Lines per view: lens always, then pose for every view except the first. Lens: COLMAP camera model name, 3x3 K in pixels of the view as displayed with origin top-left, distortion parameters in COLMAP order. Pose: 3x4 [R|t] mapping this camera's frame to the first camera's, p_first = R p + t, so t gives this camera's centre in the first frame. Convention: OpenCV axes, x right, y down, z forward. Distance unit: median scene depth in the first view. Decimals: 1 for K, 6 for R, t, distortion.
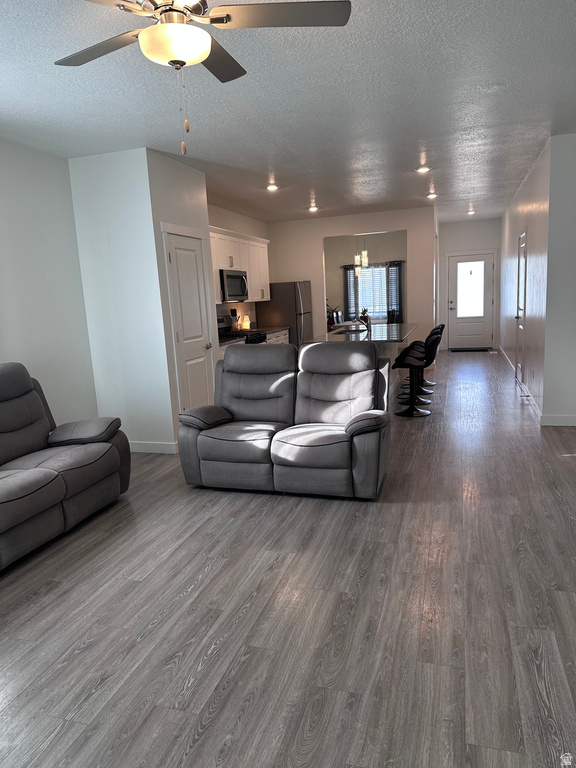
lens RADIAL K [[538.7, 0, 293.8], [0, 538.7, 388.6], [0, 0, 1]] dist [0.054039, -0.055963]
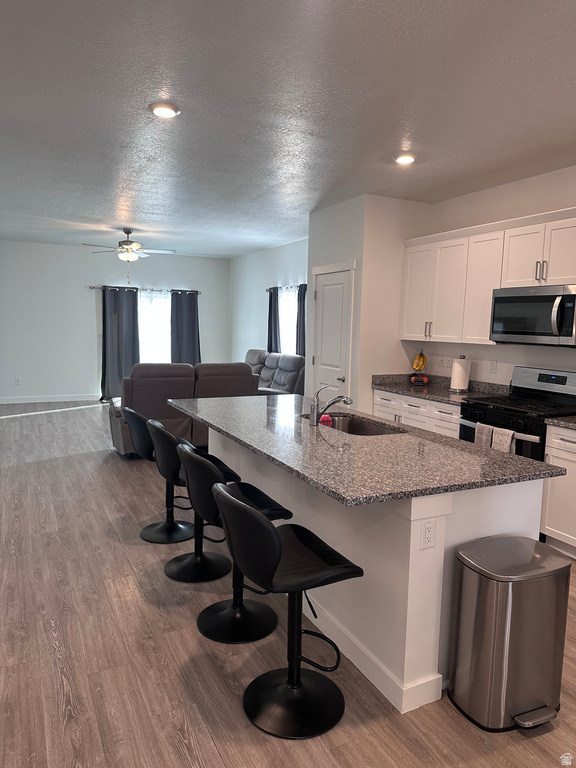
lens RADIAL K [[538.7, 0, 288.0], [0, 538.7, 382.3], [0, 0, 1]] dist [0.054039, -0.055963]
pose [[-0.725564, 0.107718, -0.679671, 0.693794], [-0.110808, 0.956496, 0.269882, -0.388877], [0.679174, 0.271130, -0.682064, 1.936865]]
